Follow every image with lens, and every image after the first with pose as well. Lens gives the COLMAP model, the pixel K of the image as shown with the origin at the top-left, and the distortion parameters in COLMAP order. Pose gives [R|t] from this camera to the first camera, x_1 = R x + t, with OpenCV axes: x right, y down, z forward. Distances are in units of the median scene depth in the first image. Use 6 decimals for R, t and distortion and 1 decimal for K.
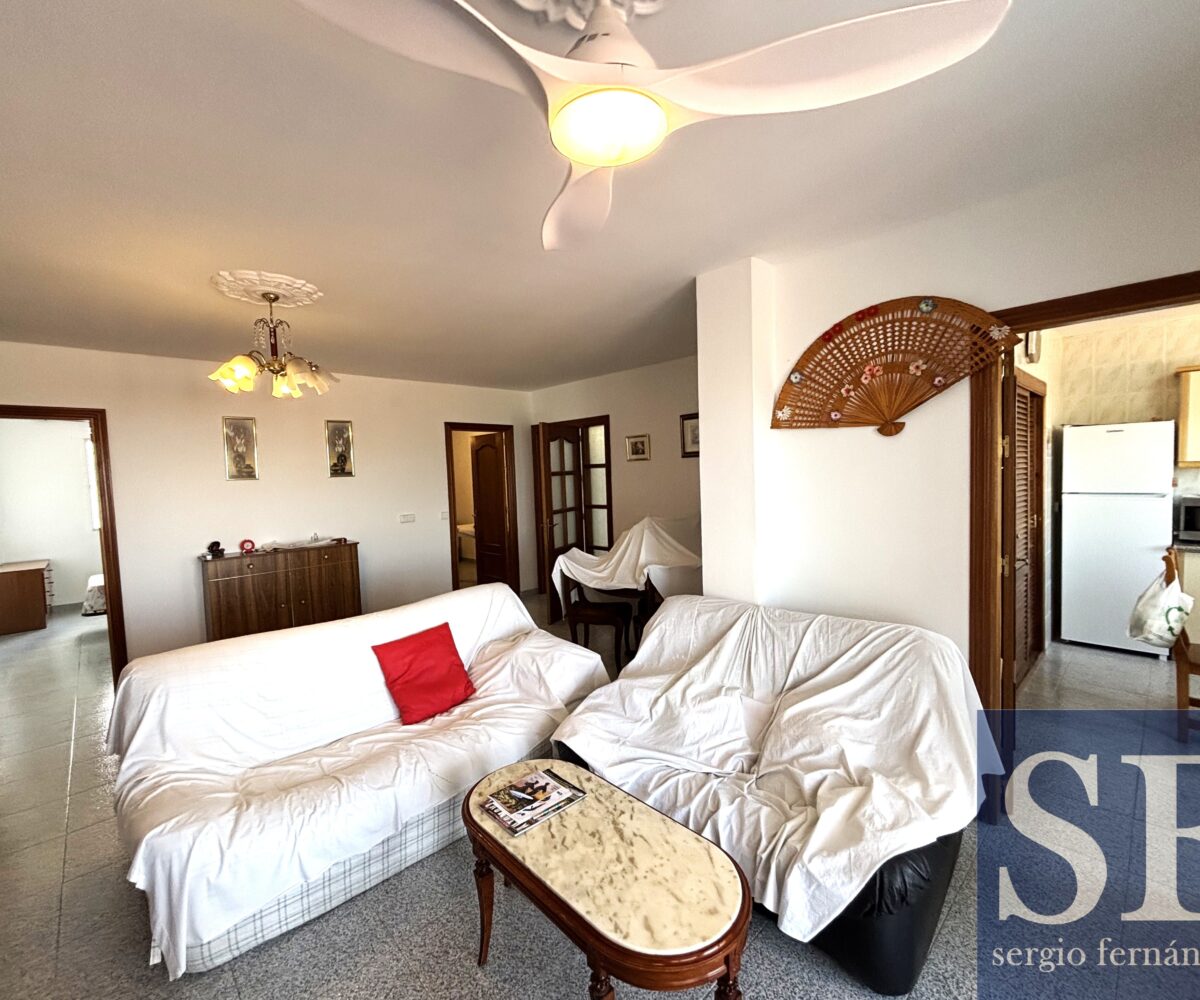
lens RADIAL K [[536.5, 0, 602.6], [0, 536.5, 505.8], [0, 0, 1]] dist [-0.013922, 0.000695]
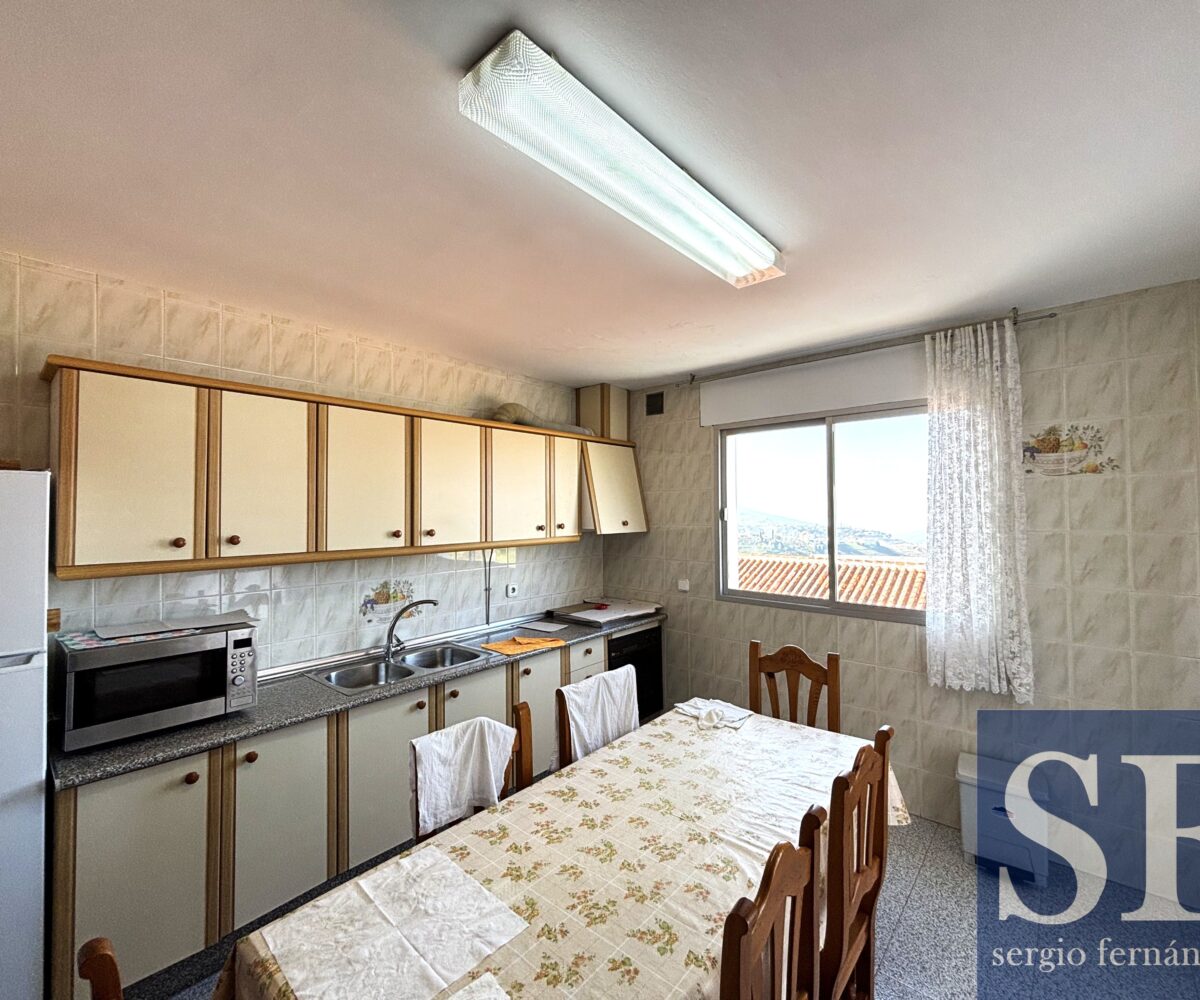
lens RADIAL K [[536.5, 0, 602.6], [0, 536.5, 505.8], [0, 0, 1]] dist [-0.013922, 0.000695]
pose [[-0.104314, 0.058458, 0.992825, 0.594069], [0.066124, 0.996470, -0.051725, -0.078129], [-0.992344, 0.060254, -0.107811, 0.584262]]
